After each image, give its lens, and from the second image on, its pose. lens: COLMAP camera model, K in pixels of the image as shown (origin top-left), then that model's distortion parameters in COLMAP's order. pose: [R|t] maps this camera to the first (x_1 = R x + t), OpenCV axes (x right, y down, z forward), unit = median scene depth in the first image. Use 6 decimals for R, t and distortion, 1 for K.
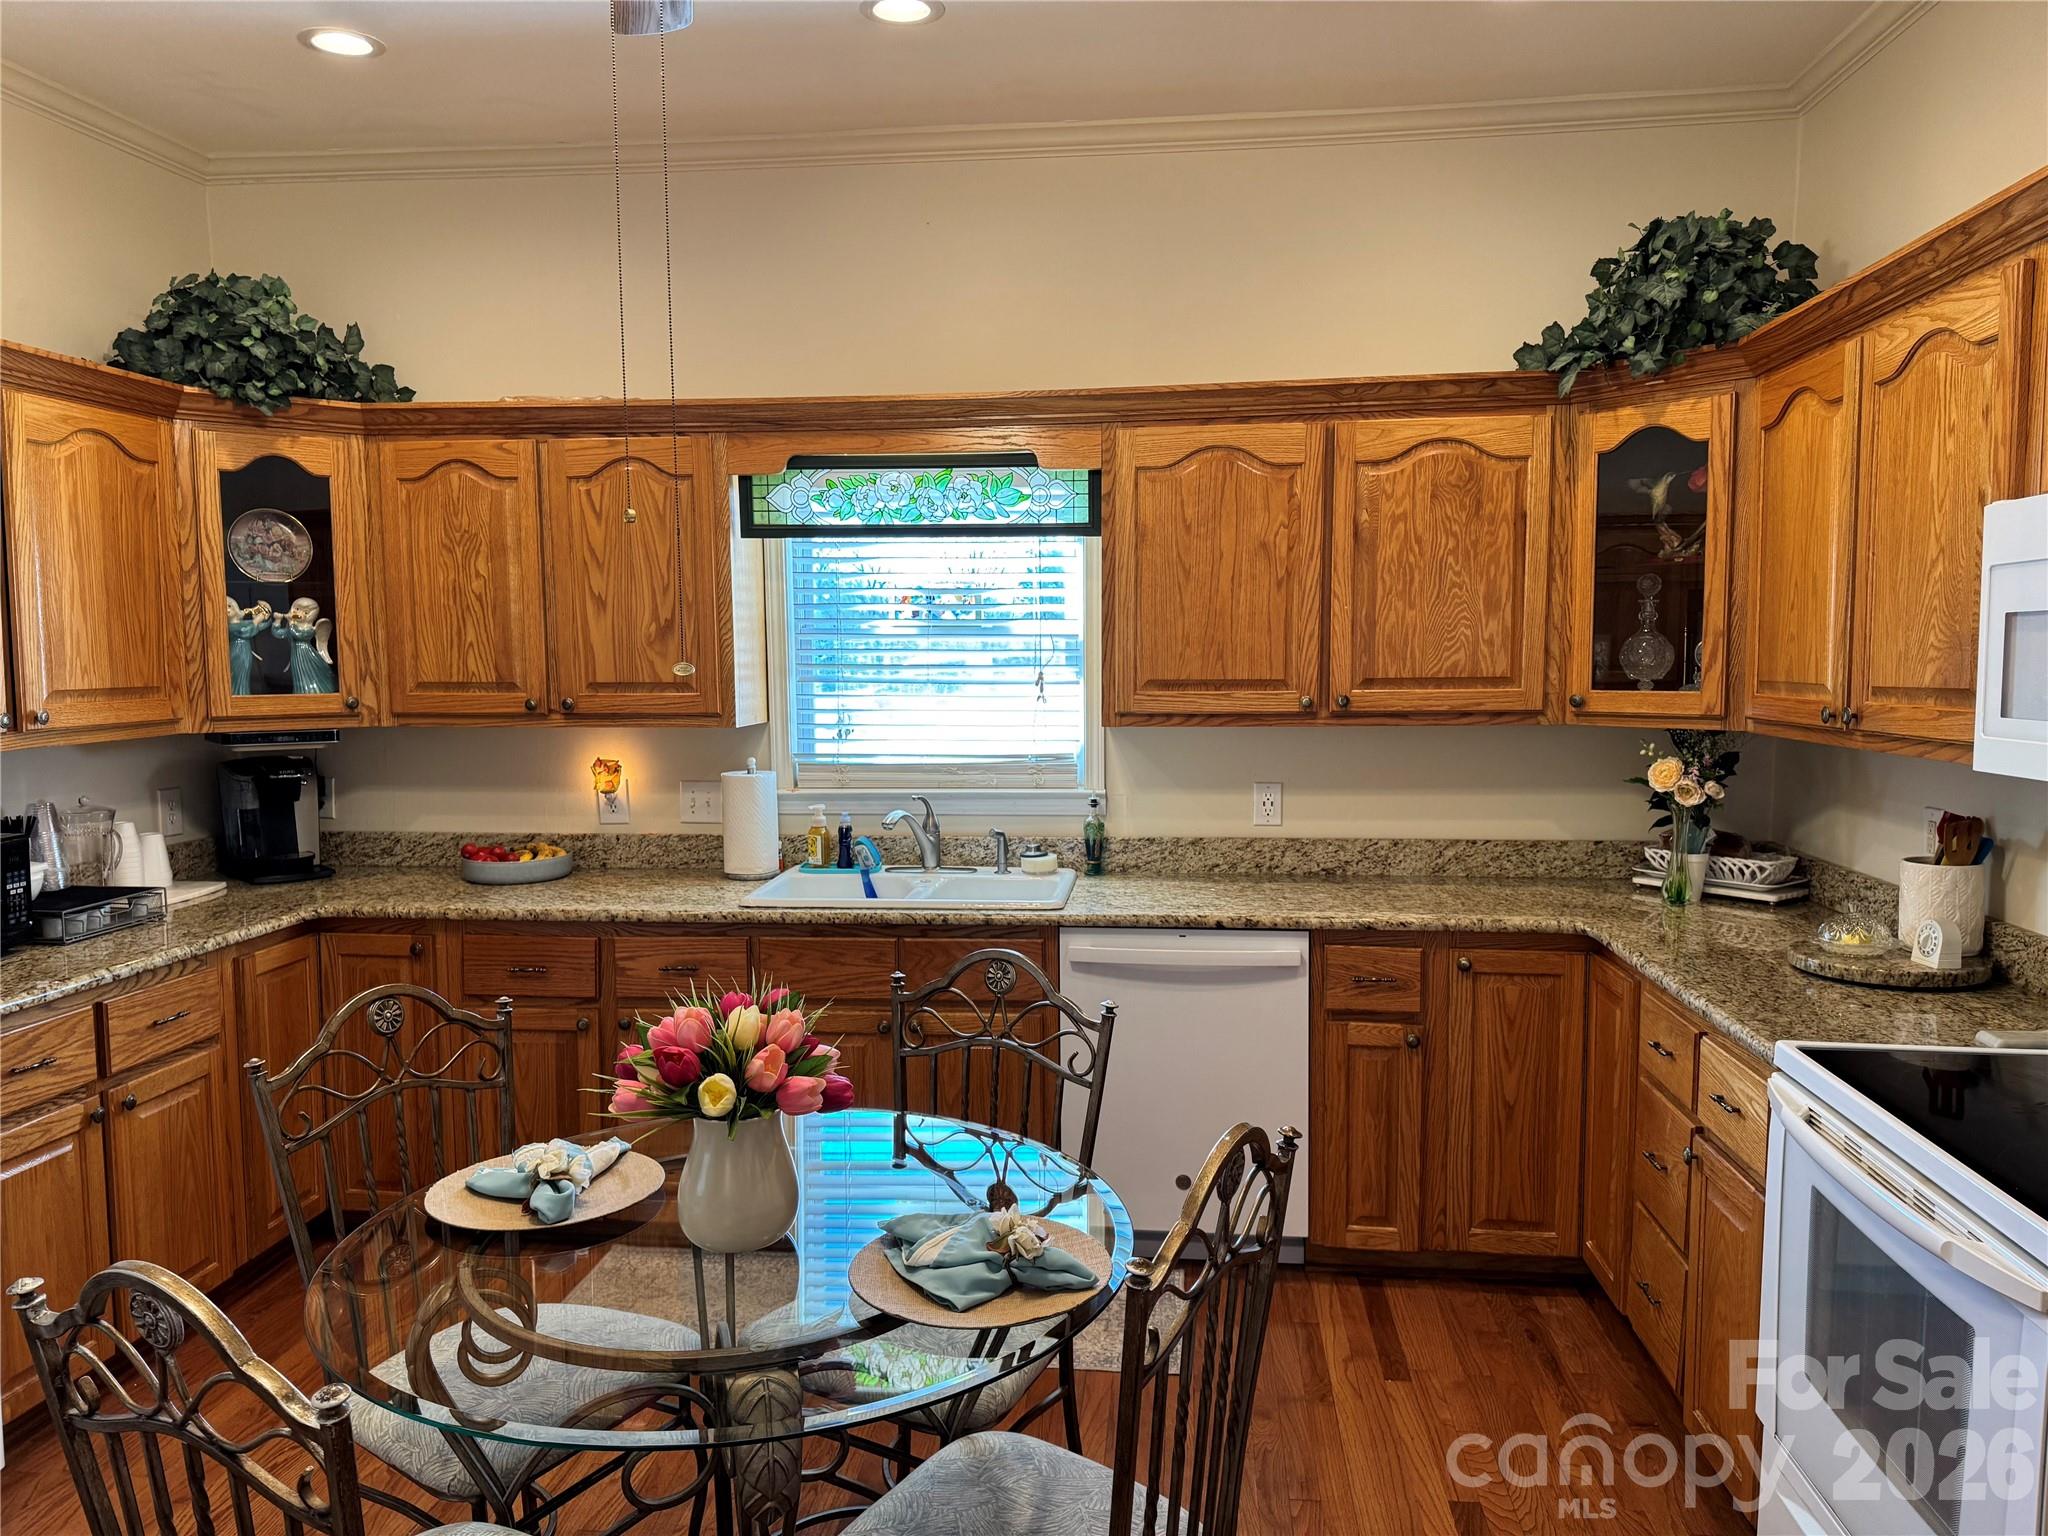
lens RADIAL K [[1438.0, 0, 1011.7], [0, 1438.0, 769.9], [0, 0, 1]] dist [0.080538, -0.096756]
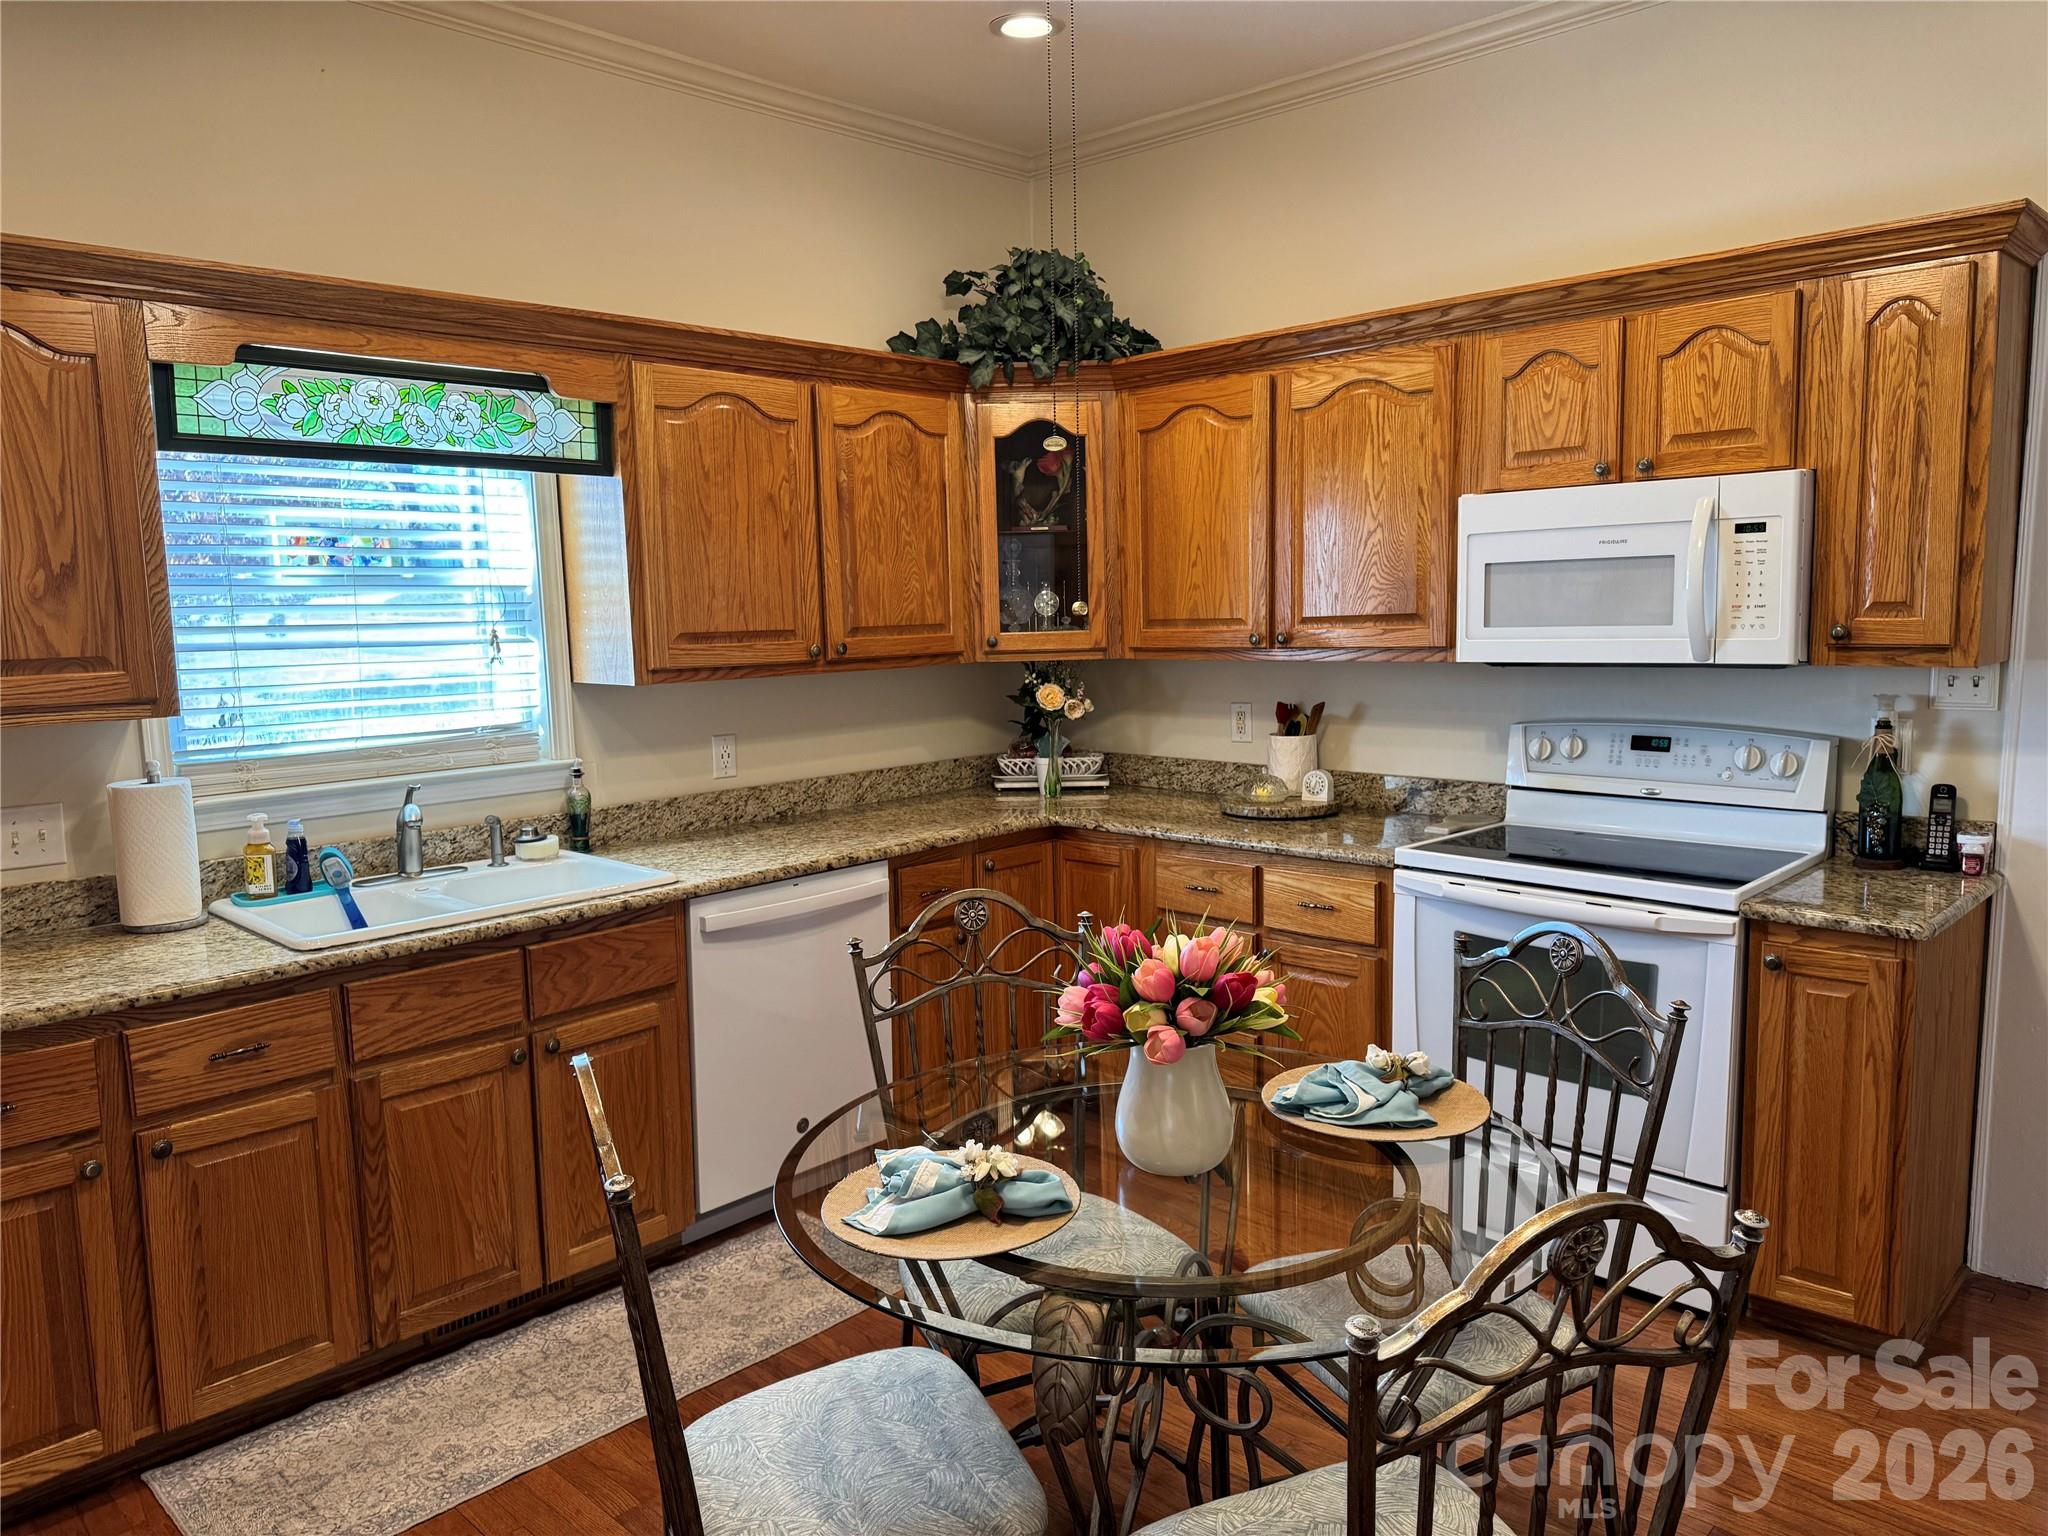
lens RADIAL K [[1438.0, 0, 1029.2], [0, 1438.0, 779.0], [0, 0, 1]] dist [0.080538, -0.096756]
pose [[0.601630, -0.107384, 0.791524, -0.529983], [0.085359, 0.993891, 0.069958, -0.013840], [-0.794201, 0.025475, 0.607121, 0.235662]]
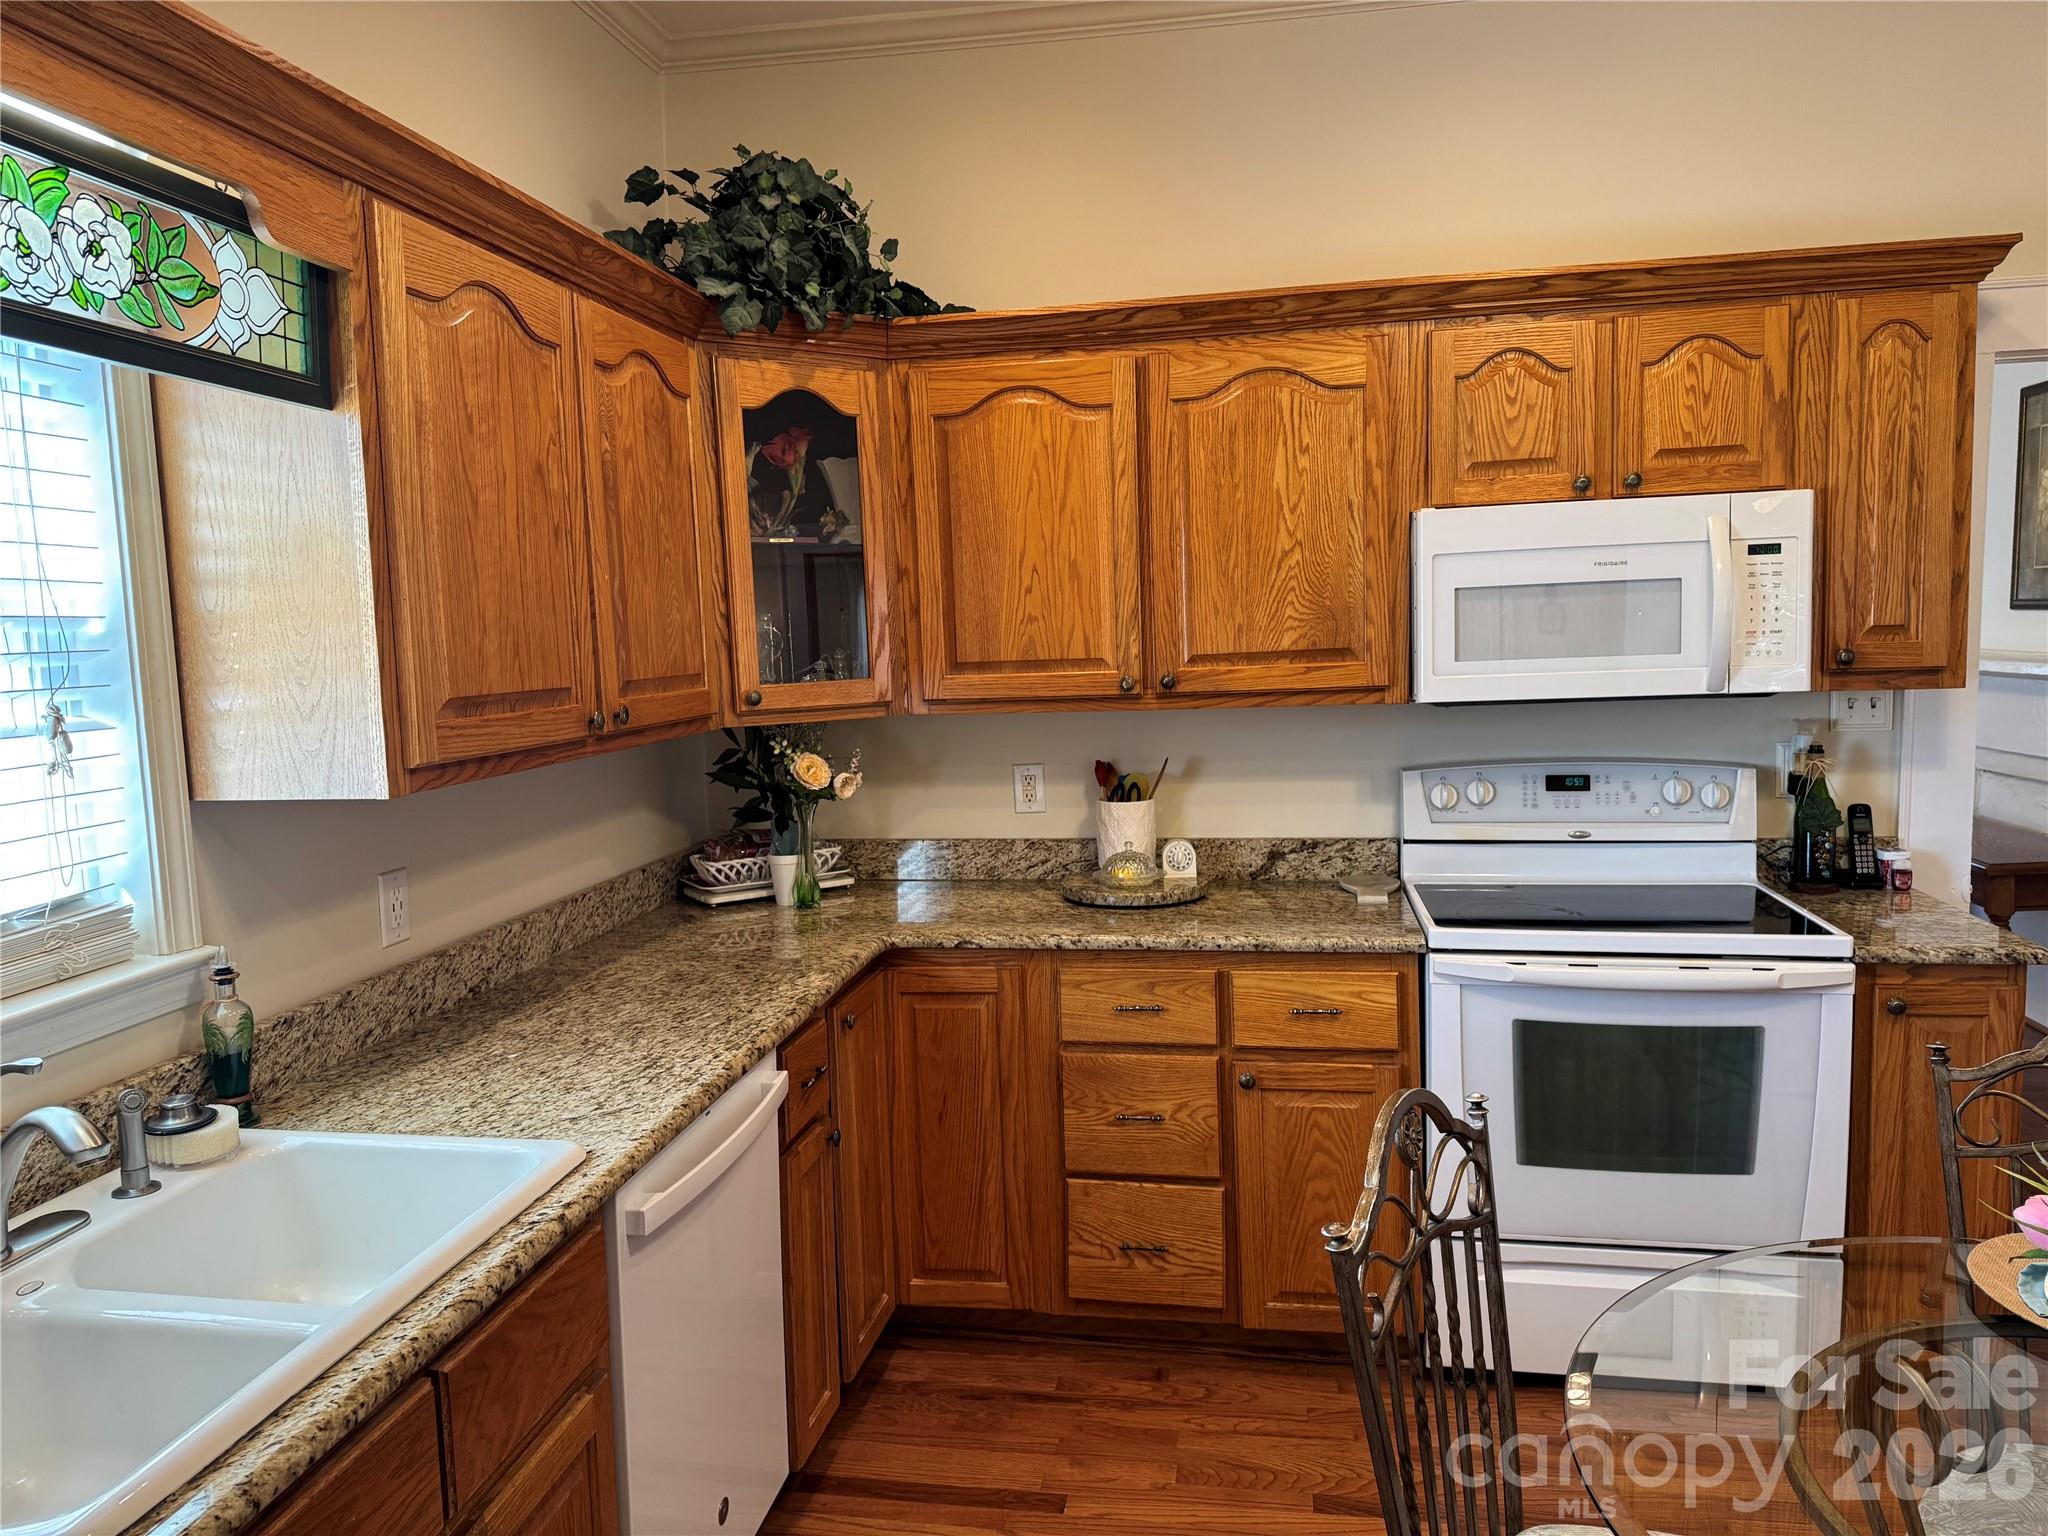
lens RADIAL K [[1438.0, 0, 1028.0], [0, 1438.0, 768.7], [0, 0, 1]] dist [0.080538, -0.096756]
pose [[0.050177, -0.095737, 0.994141, -0.426205], [0.114891, 0.989340, 0.089476, -0.060123], [-0.992110, 0.109728, 0.060641, 0.752735]]
